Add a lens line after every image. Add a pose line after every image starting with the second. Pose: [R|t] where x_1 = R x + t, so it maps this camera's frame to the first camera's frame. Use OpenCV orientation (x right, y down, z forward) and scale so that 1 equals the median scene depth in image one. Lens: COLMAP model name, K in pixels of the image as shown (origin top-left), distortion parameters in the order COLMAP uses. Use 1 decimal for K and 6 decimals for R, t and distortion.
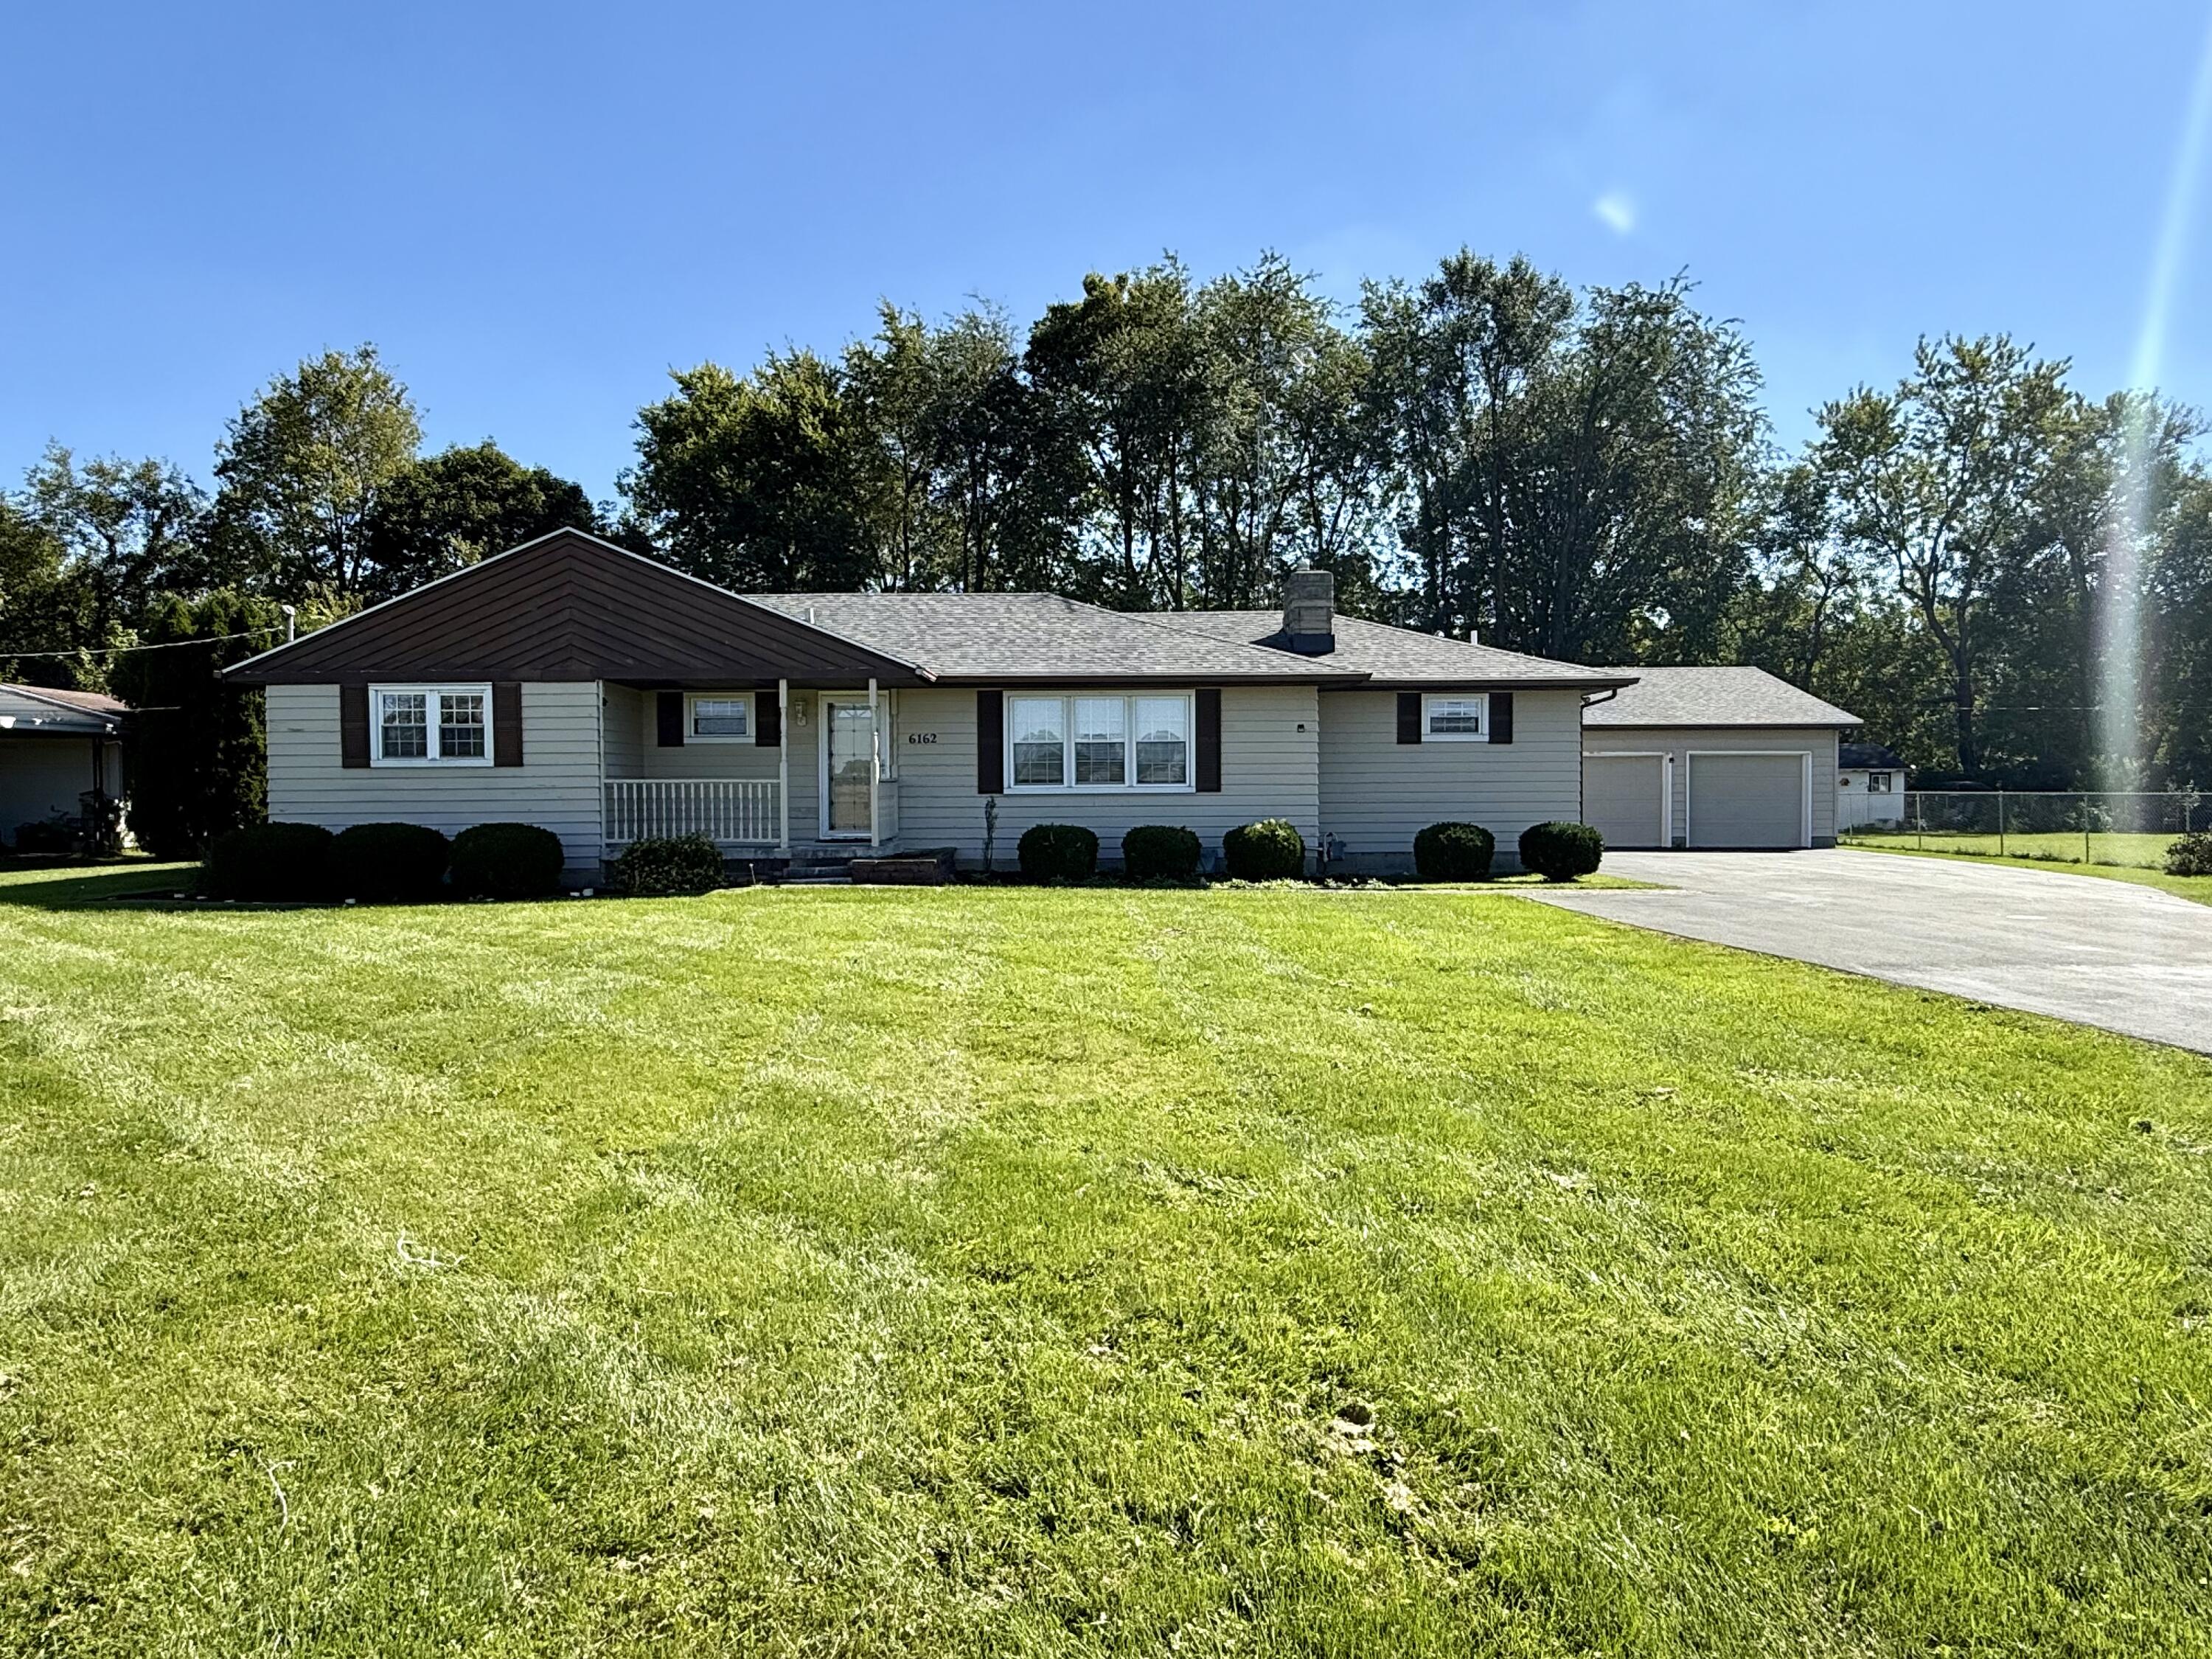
lens RADIAL K [[1339.4, 0, 1106.0], [0, 1339.4, 829.5], [0, 0, 1]] dist [0.001676, 0.001031]
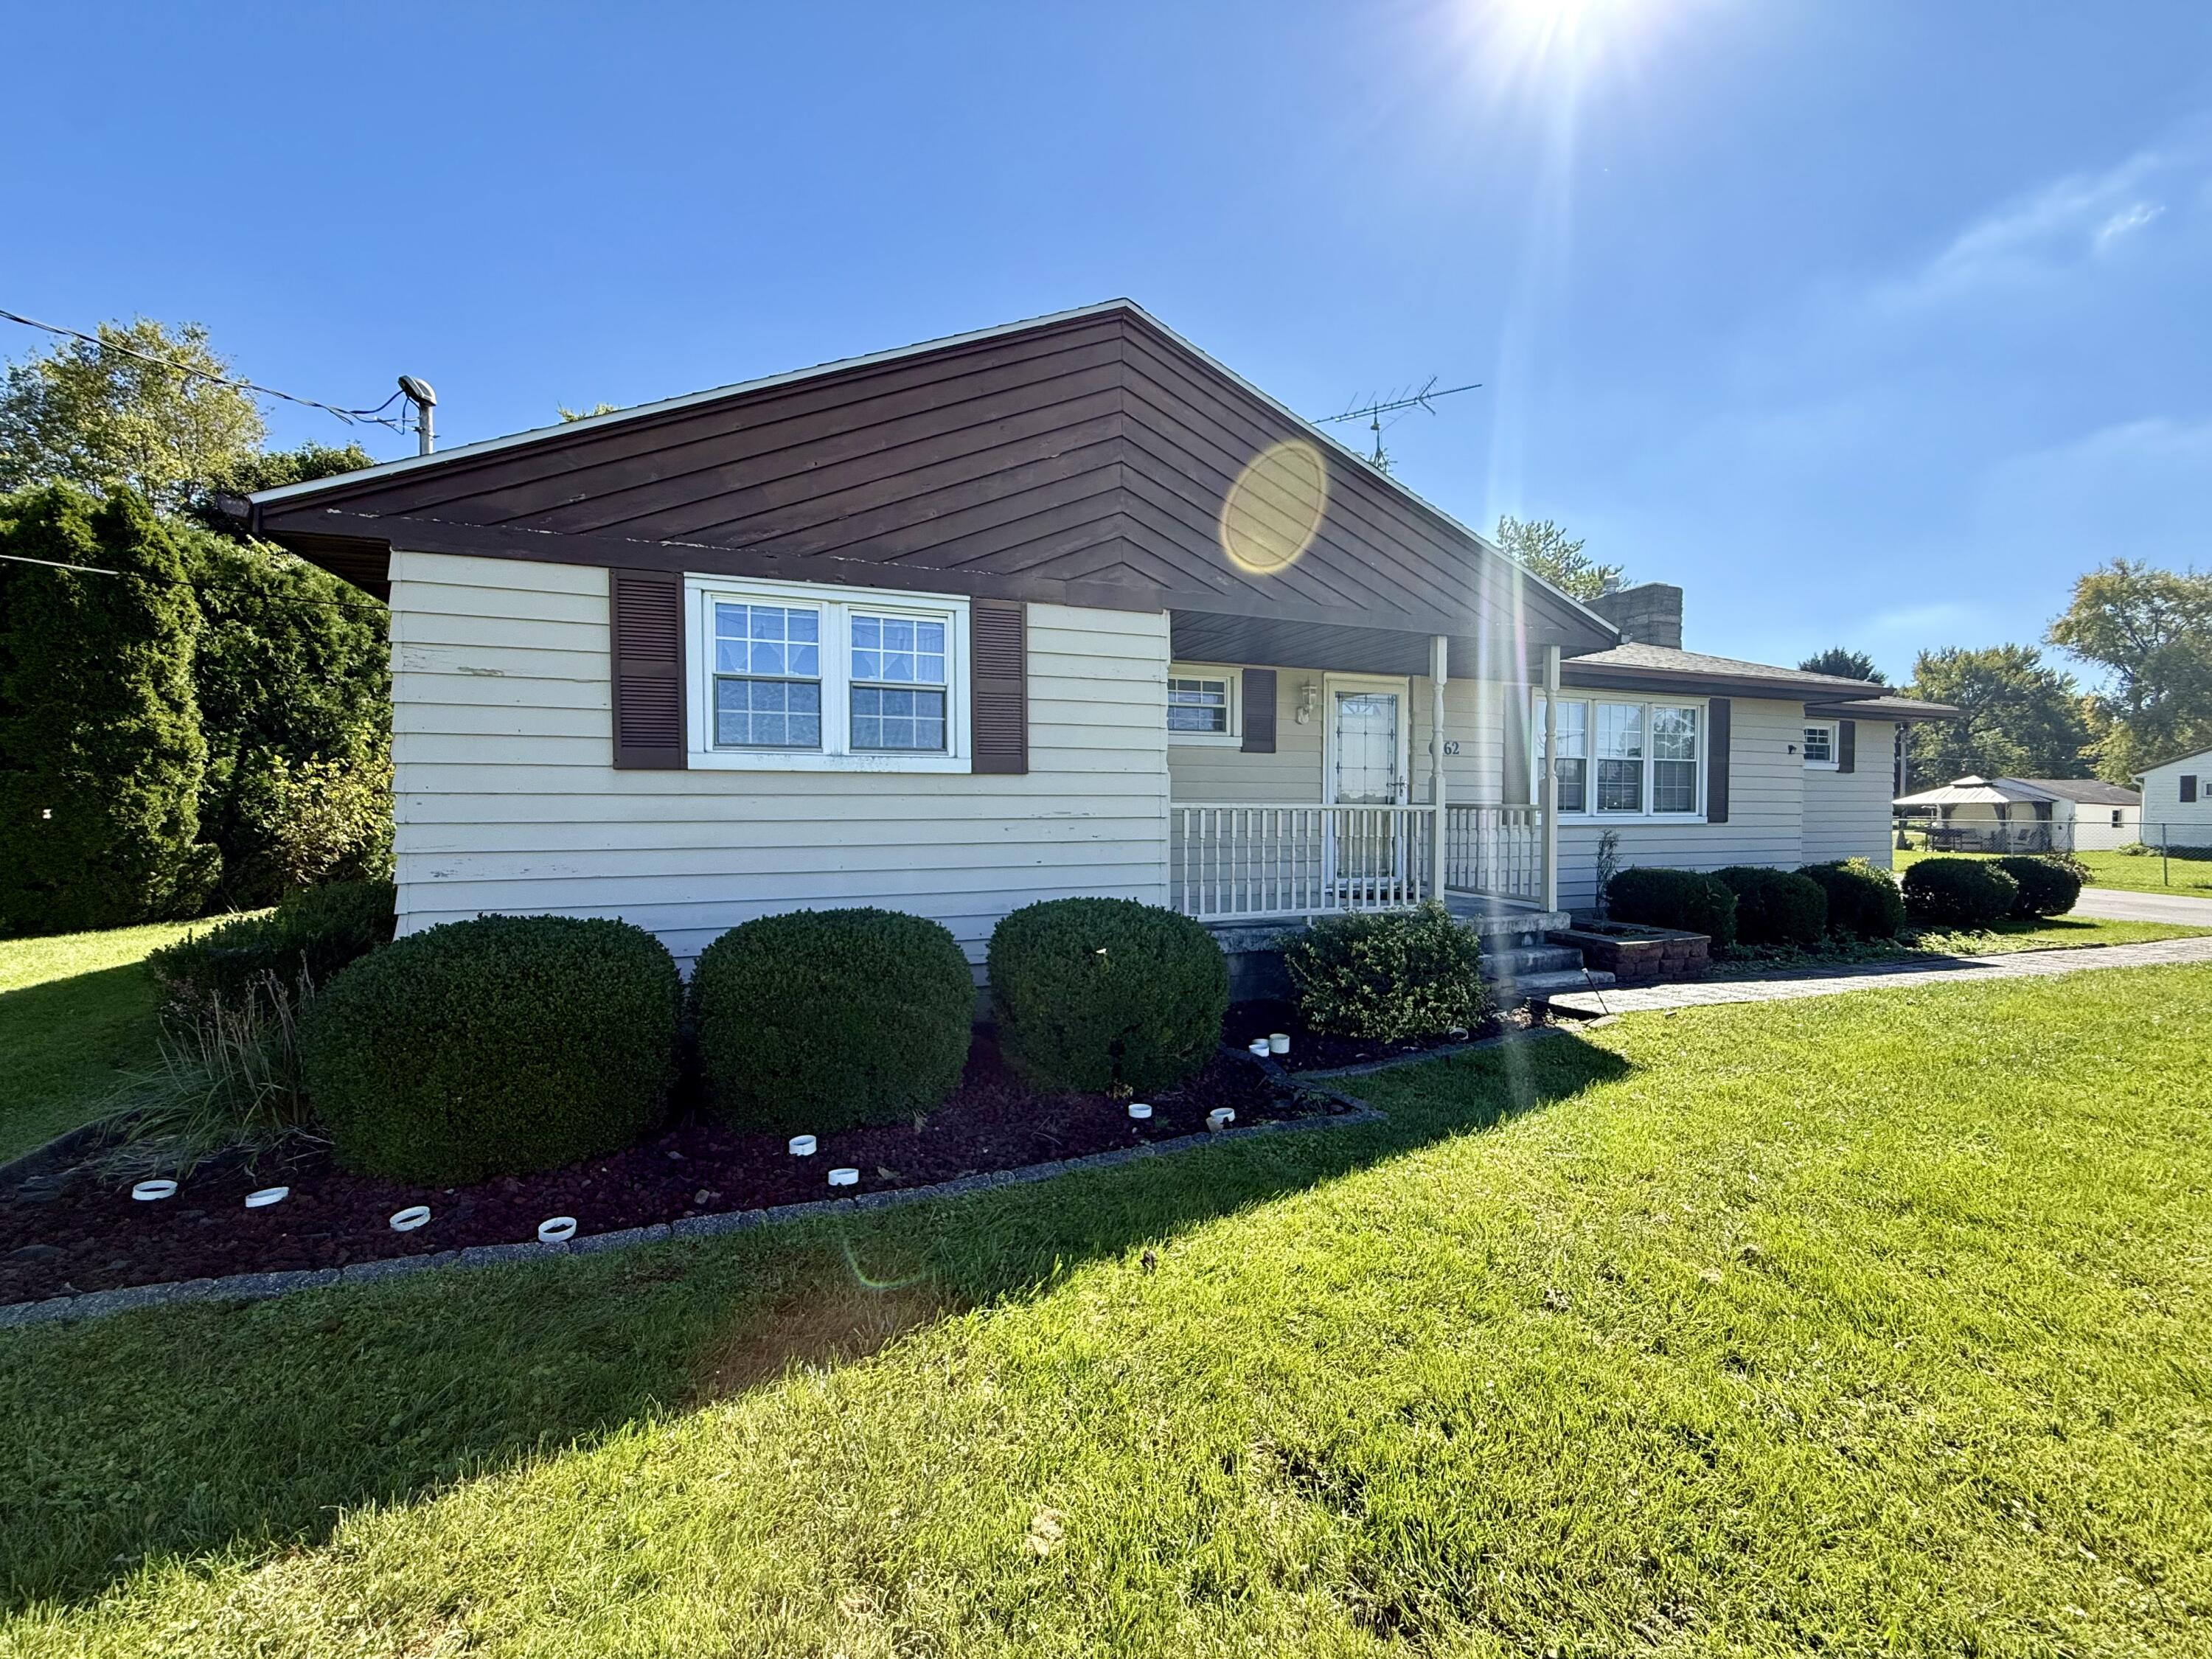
lens RADIAL K [[880.4, 0, 1097.9], [0, 880.4, 815.4], [0, 0, 1]] dist [-0.001330, 0.000106]
pose [[0.940289, 0.004561, 0.340346, -0.520123], [0.002598, 0.999785, -0.020575, -0.025470], [-0.340367, 0.020230, 0.940075, 0.691058]]
